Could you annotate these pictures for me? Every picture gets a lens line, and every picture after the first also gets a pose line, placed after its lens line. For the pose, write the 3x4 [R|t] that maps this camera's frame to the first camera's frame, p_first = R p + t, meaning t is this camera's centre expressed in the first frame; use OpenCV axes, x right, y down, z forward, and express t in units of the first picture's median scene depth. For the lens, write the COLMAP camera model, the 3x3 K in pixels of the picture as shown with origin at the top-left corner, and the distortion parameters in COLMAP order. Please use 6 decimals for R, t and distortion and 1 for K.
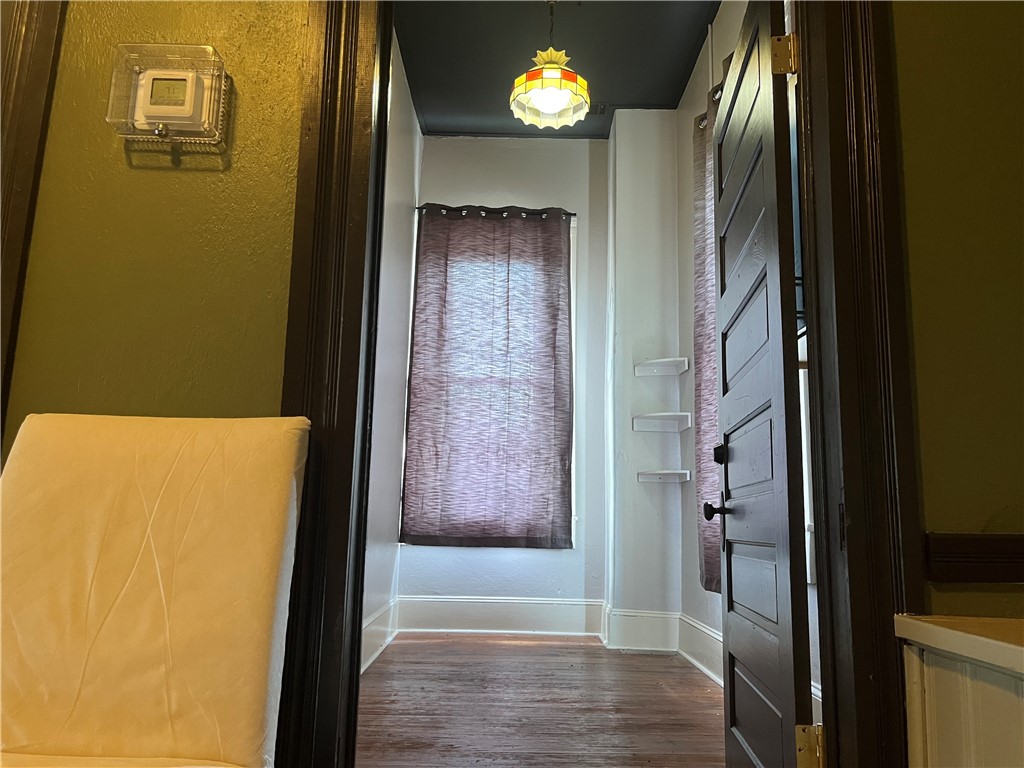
lens RADIAL K [[778.1, 0, 510.5], [0, 778.1, 384.0], [0, 0, 1]] dist [0.040676, -0.045008]
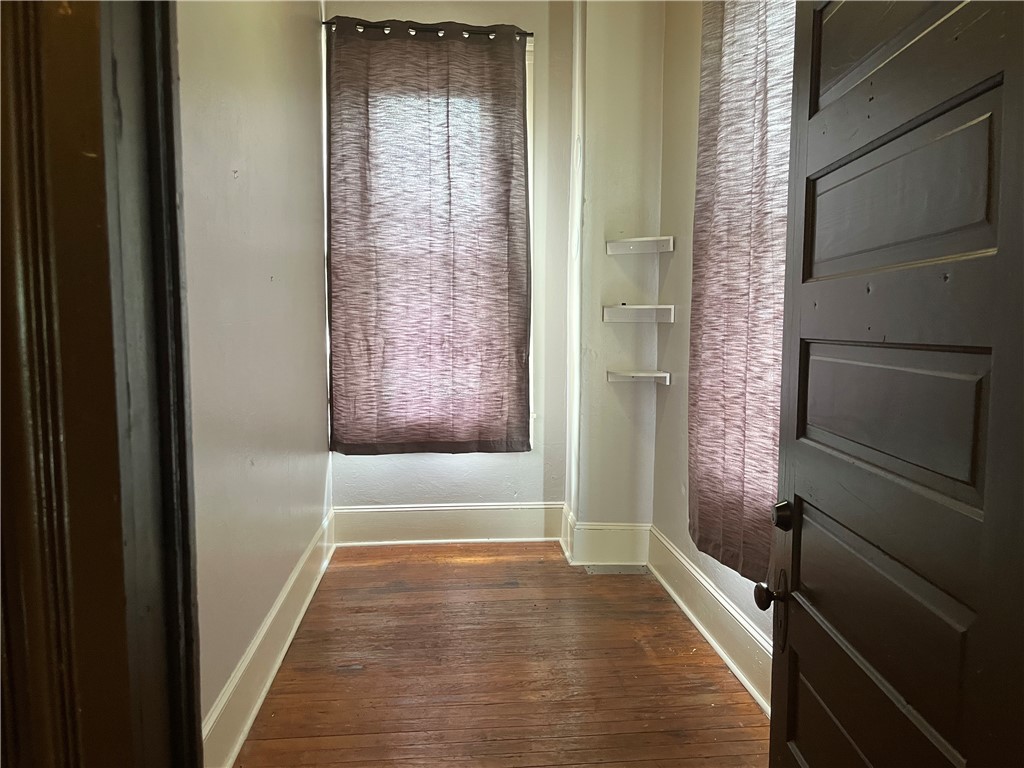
lens RADIAL K [[778.1, 0, 516.2], [0, 778.1, 388.4], [0, 0, 1]] dist [0.040676, -0.045008]
pose [[0.996011, -0.027657, 0.084839, -0.009125], [0.004477, 0.965046, 0.262042, -0.087023], [-0.089121, -0.260616, 0.961320, 0.172239]]
